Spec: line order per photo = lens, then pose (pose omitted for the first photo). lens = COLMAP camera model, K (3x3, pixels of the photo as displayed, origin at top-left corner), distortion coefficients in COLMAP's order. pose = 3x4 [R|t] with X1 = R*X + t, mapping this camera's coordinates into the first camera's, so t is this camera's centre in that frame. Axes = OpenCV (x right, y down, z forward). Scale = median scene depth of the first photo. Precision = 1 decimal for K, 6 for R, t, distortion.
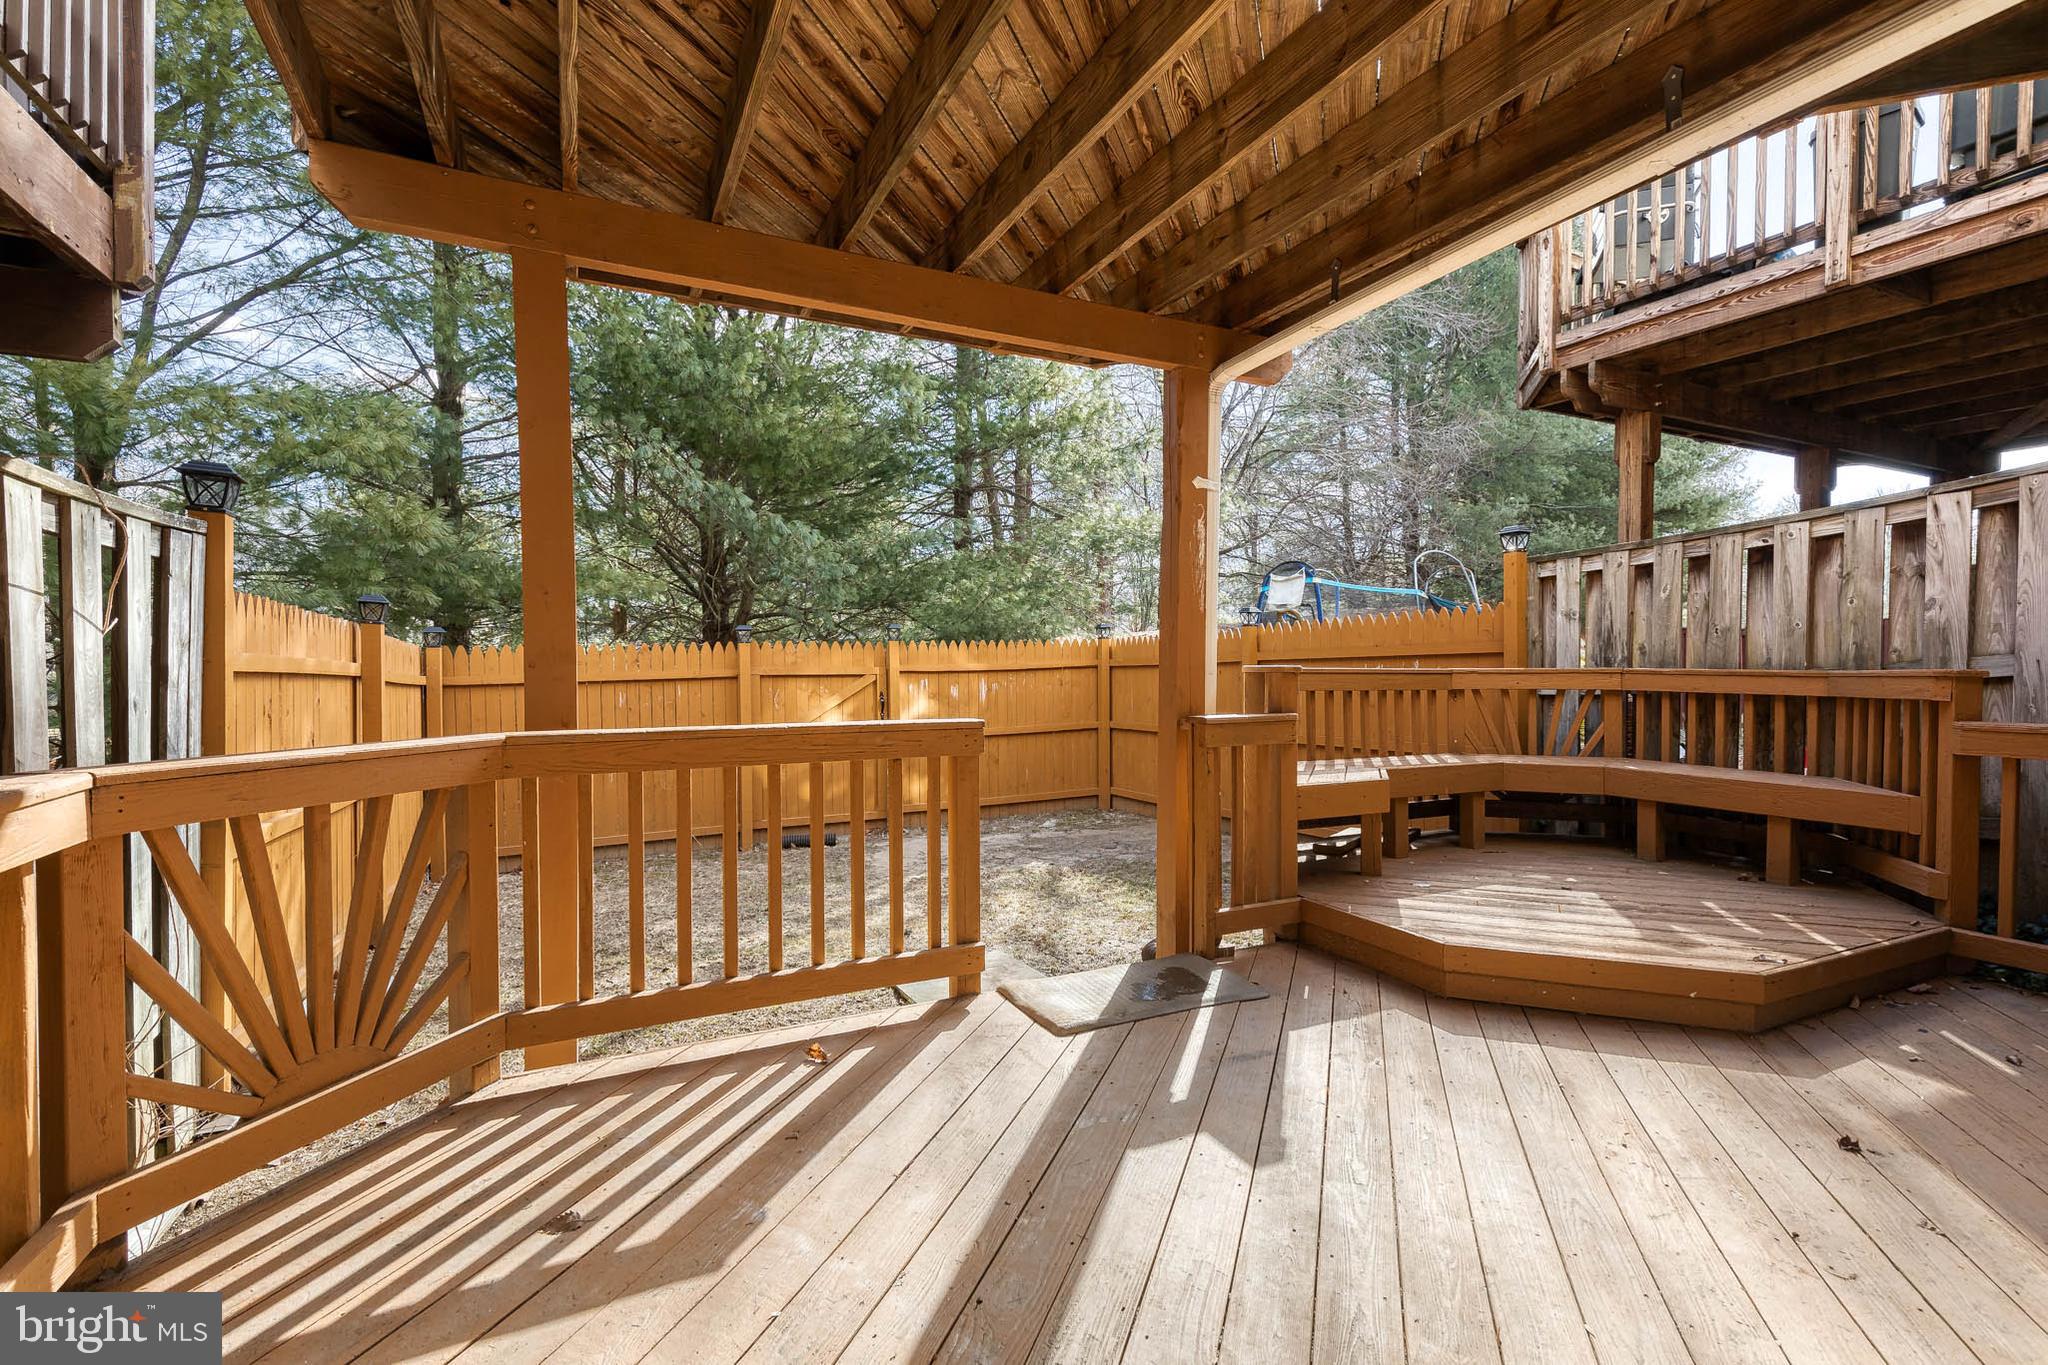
lens RADIAL K [[949.5, 0, 1055.1], [0, 949.5, 682.3], [0, 0, 1]] dist [0.003422, 0.000137]
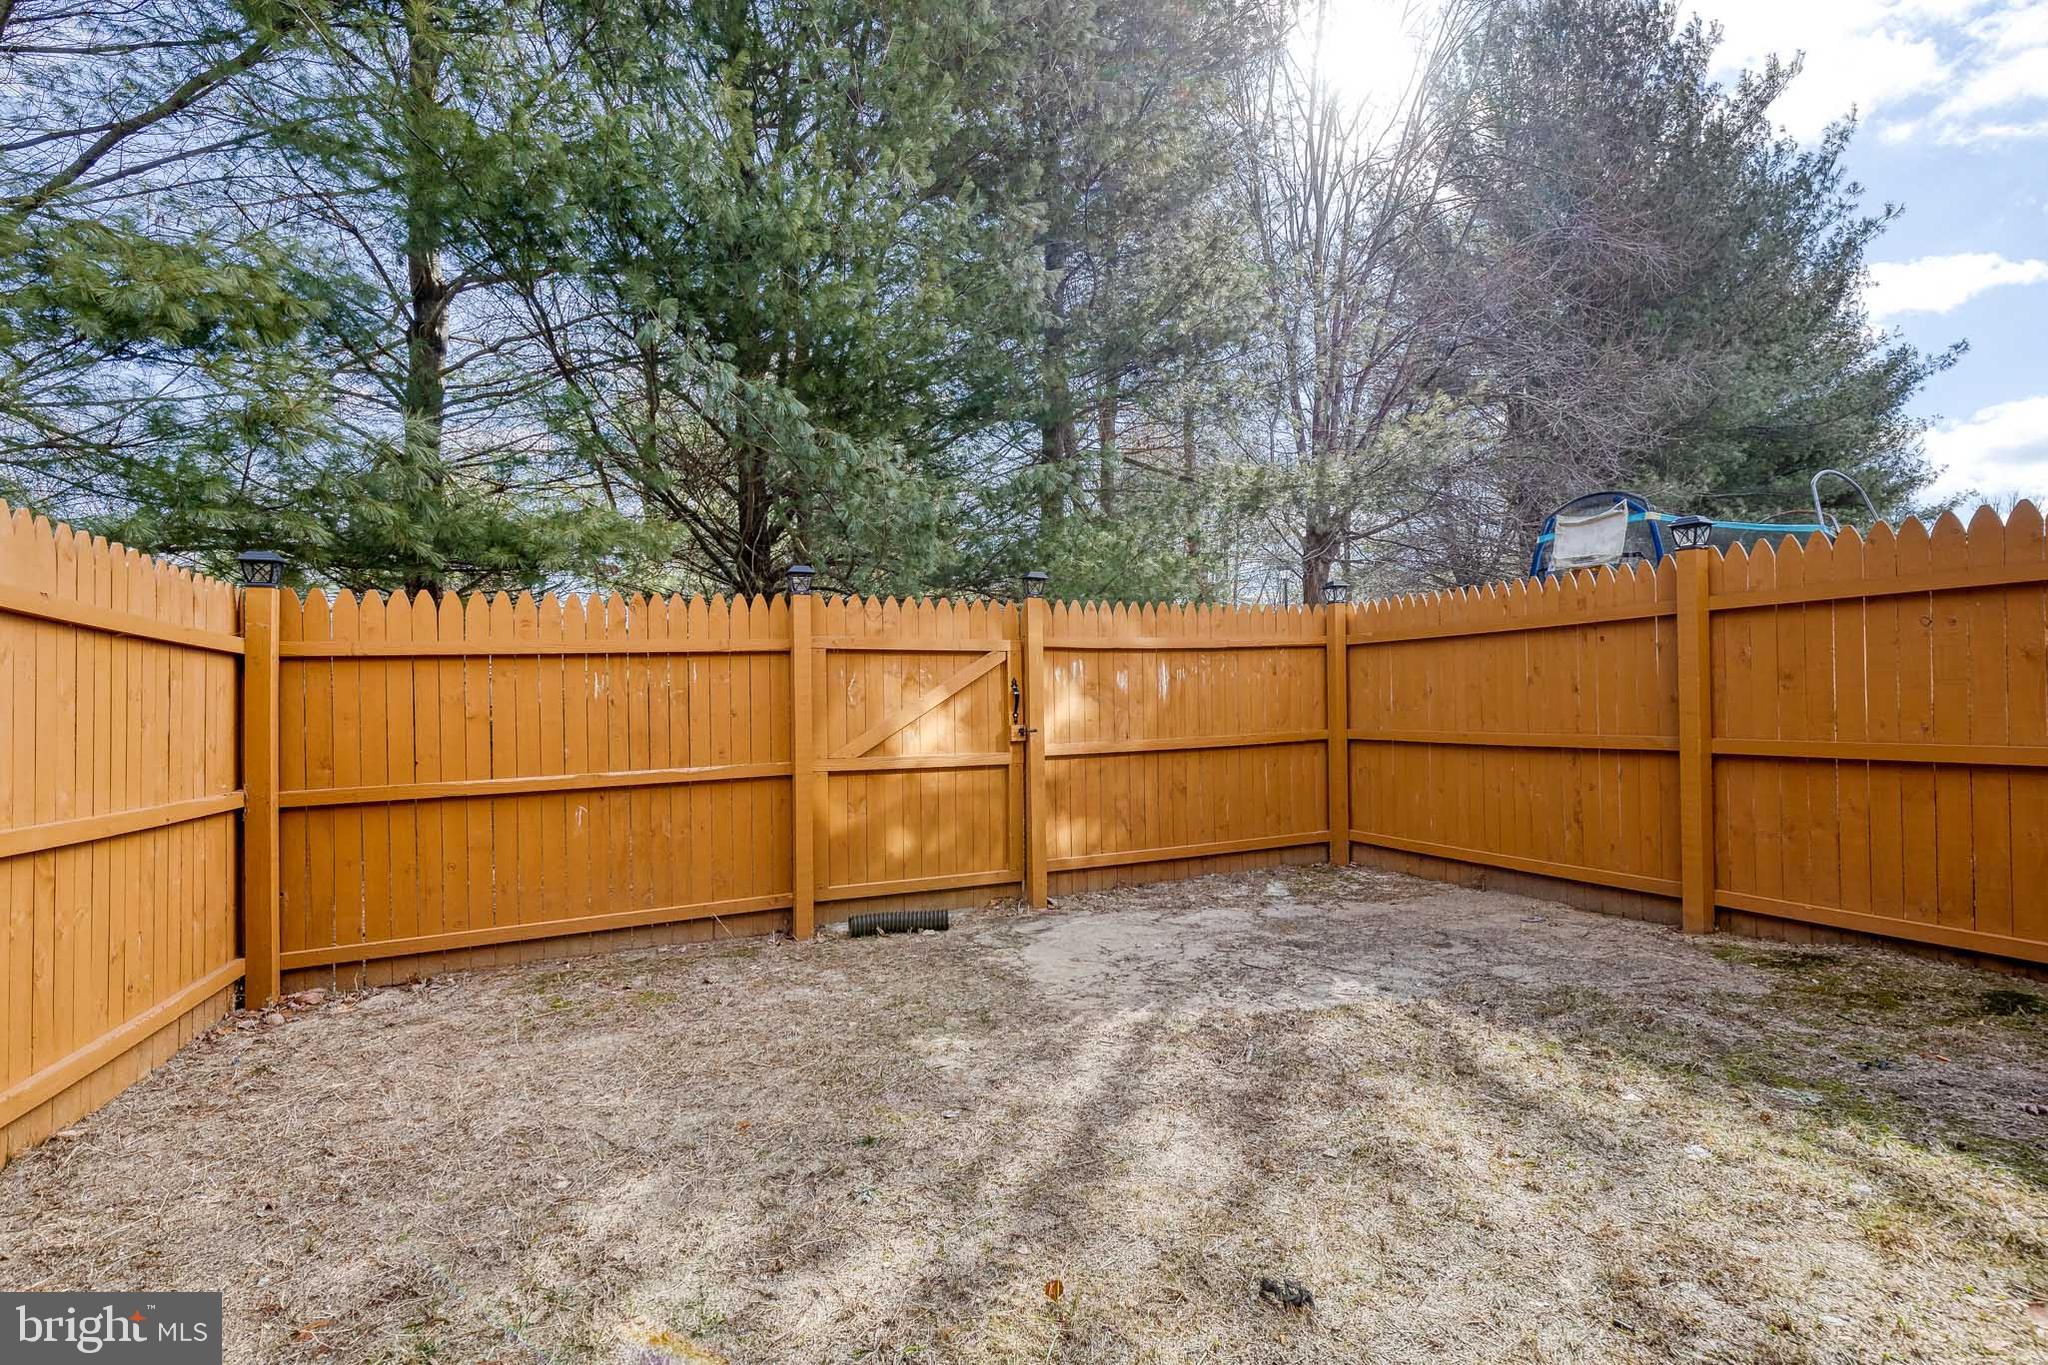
lens RADIAL K [[927.8, 0, 1038.2], [0, 927.8, 698.6], [0, 0, 1]] dist [0.002543, 0.000148]
pose [[0.998810, -0.002624, -0.048700, -0.131688], [0.002063, 0.999931, -0.011559, 0.028377], [0.048727, 0.011445, 0.998747, 0.371965]]
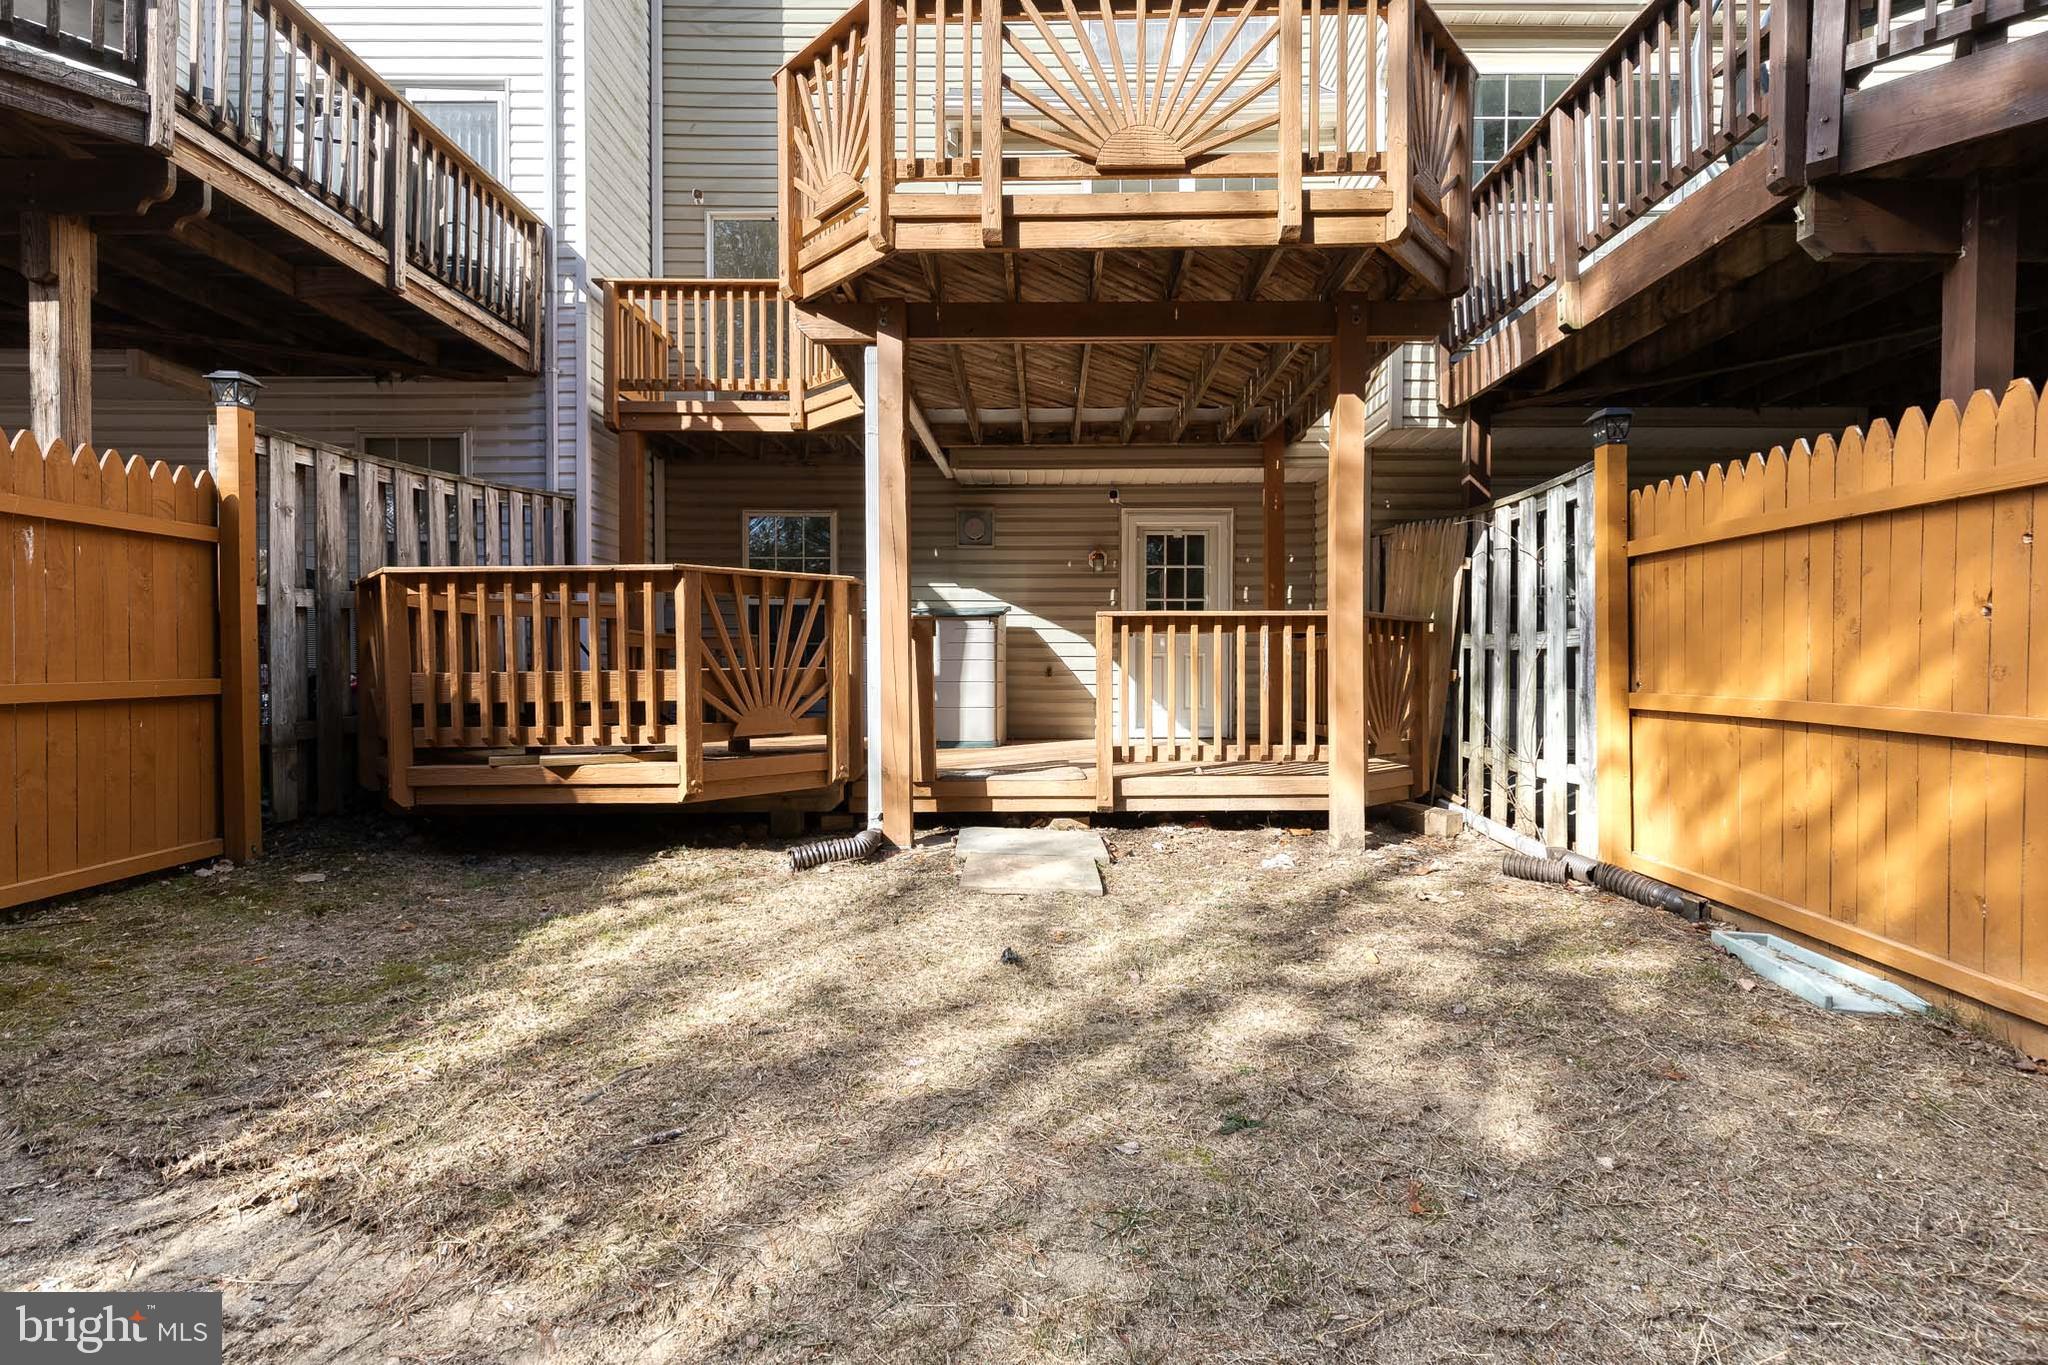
lens RADIAL K [[920.4, 0, 1046.2], [0, 920.4, 679.8], [0, 0, 1]] dist [0.007309, -0.000148]
pose [[-0.891729, 0.002719, 0.452561, -0.249978], [0.013091, 0.999719, 0.019786, 0.040003], [-0.452380, 0.023568, -0.891514, 0.845813]]
